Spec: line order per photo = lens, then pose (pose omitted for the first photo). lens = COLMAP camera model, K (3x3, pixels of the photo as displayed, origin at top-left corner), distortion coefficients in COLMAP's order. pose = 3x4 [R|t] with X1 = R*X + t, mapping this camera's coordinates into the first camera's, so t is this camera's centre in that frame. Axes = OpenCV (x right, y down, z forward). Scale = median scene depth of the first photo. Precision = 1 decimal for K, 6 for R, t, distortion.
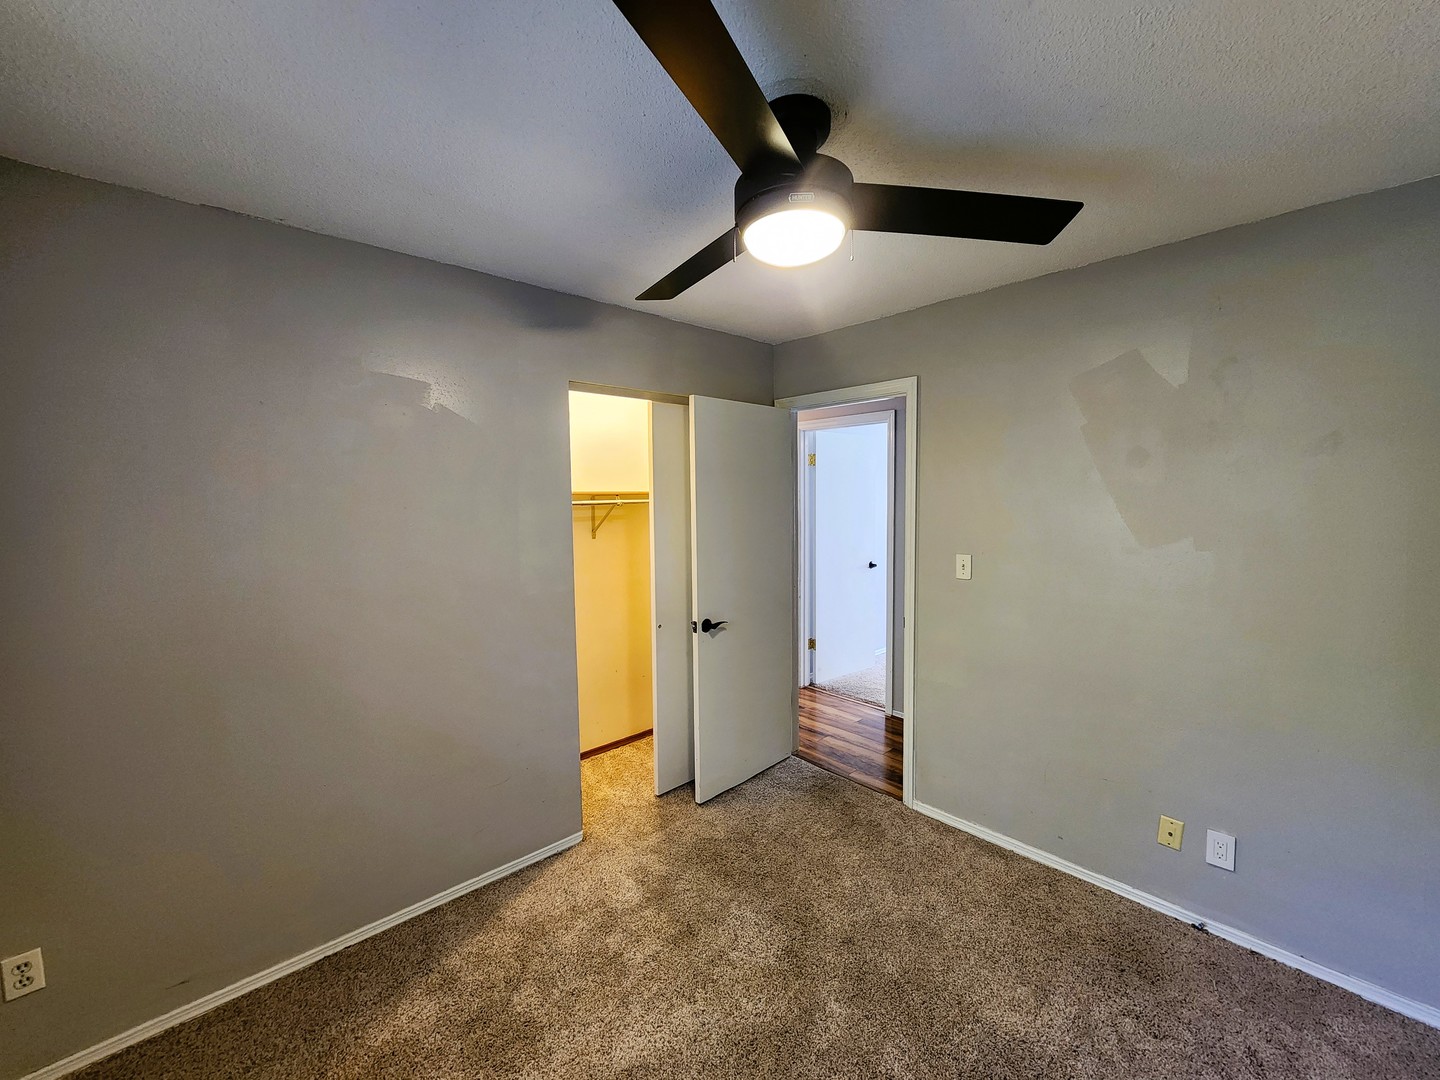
lens RADIAL K [[589.9, 0, 720.0], [0, 589.9, 540.6], [0, 0, 1]] dist [-0.005856, 0.001285]
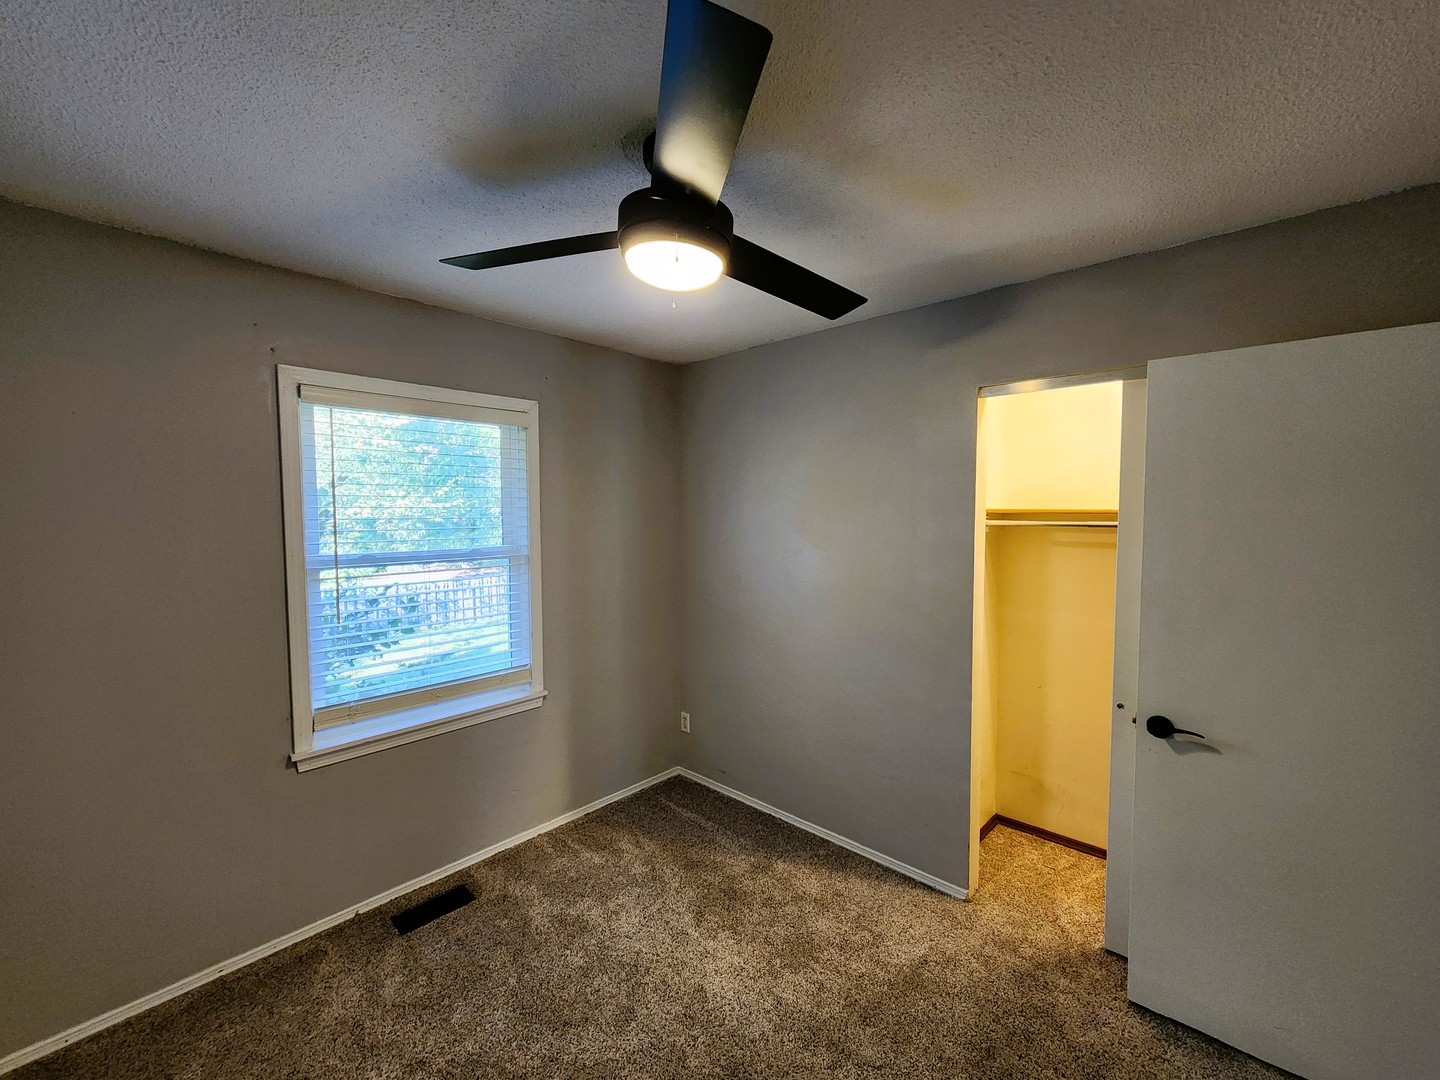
lens RADIAL K [[589.9, 0, 718.7], [0, 589.9, 540.6], [0, 0, 1]] dist [-0.005856, 0.001285]
pose [[0.083201, 0.060044, -0.994722, 0.631013], [-0.093614, 0.994240, 0.052185, -0.046067], [0.992126, 0.088778, 0.088343, 0.544257]]
